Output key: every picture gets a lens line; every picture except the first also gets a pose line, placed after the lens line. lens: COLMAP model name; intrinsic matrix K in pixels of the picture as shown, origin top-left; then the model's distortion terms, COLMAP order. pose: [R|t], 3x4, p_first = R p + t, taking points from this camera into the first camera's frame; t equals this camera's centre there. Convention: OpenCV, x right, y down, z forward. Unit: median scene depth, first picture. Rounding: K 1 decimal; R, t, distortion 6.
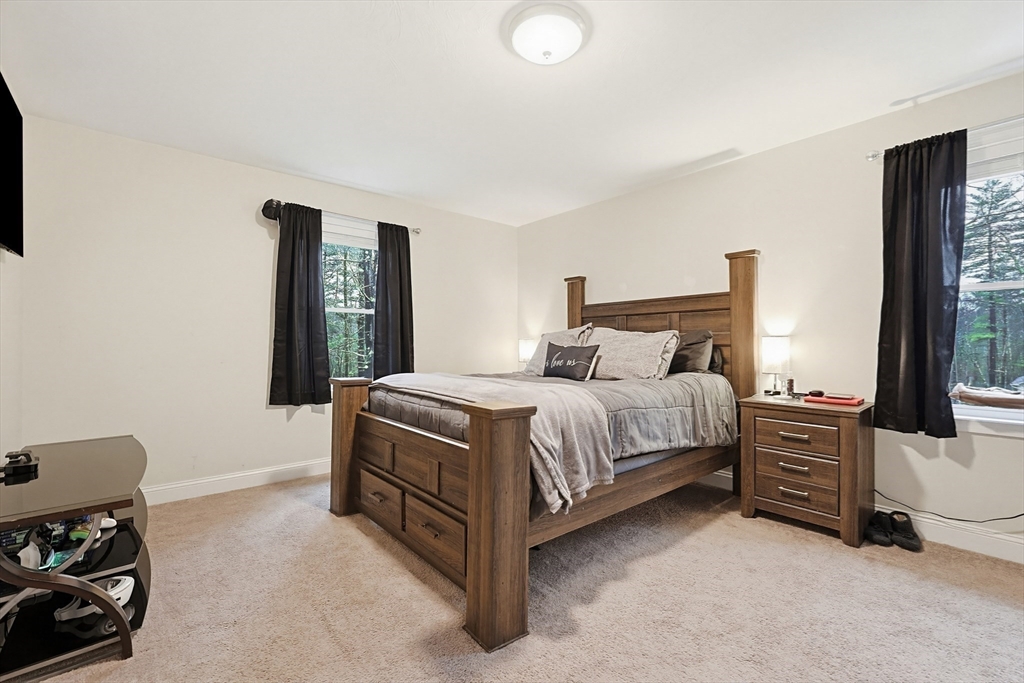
lens RADIAL K [[438.8, 0, 516.9], [0, 438.8, 340.6], [0, 0, 1]] dist [-0.003022, -0.000236]
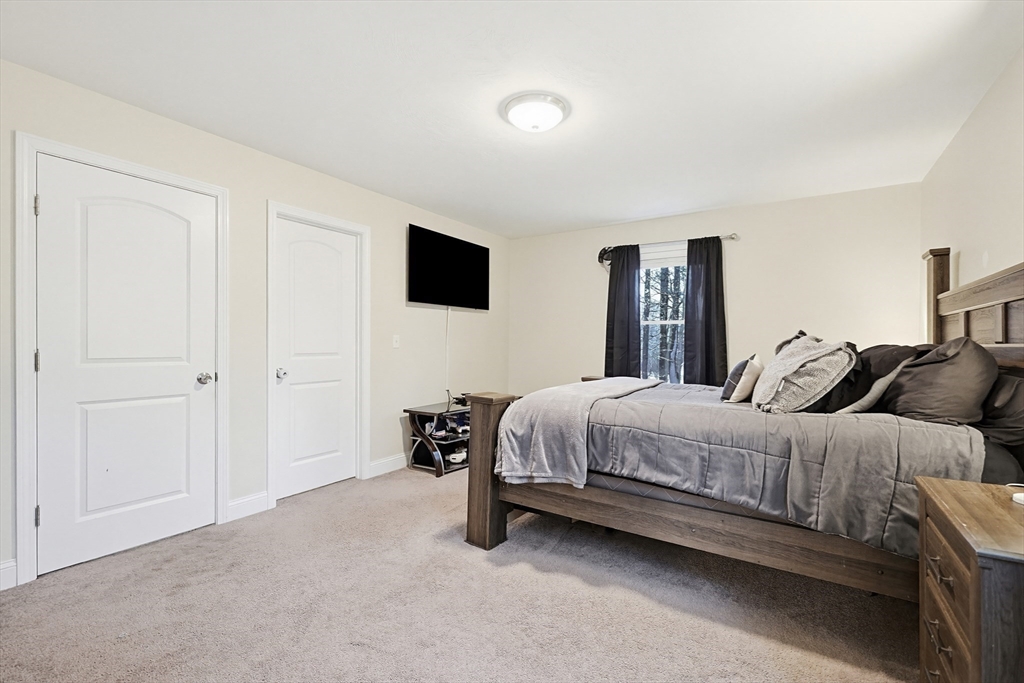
lens RADIAL K [[438.8, 0, 516.9], [0, 438.8, 340.6], [0, 0, 1]] dist [-0.003022, -0.000236]
pose [[0.285792, 0.000154, -0.958292, 0.867908], [-0.001025, 0.999999, -0.000145, -0.025164], [0.958291, 0.001023, 0.285792, 0.393701]]
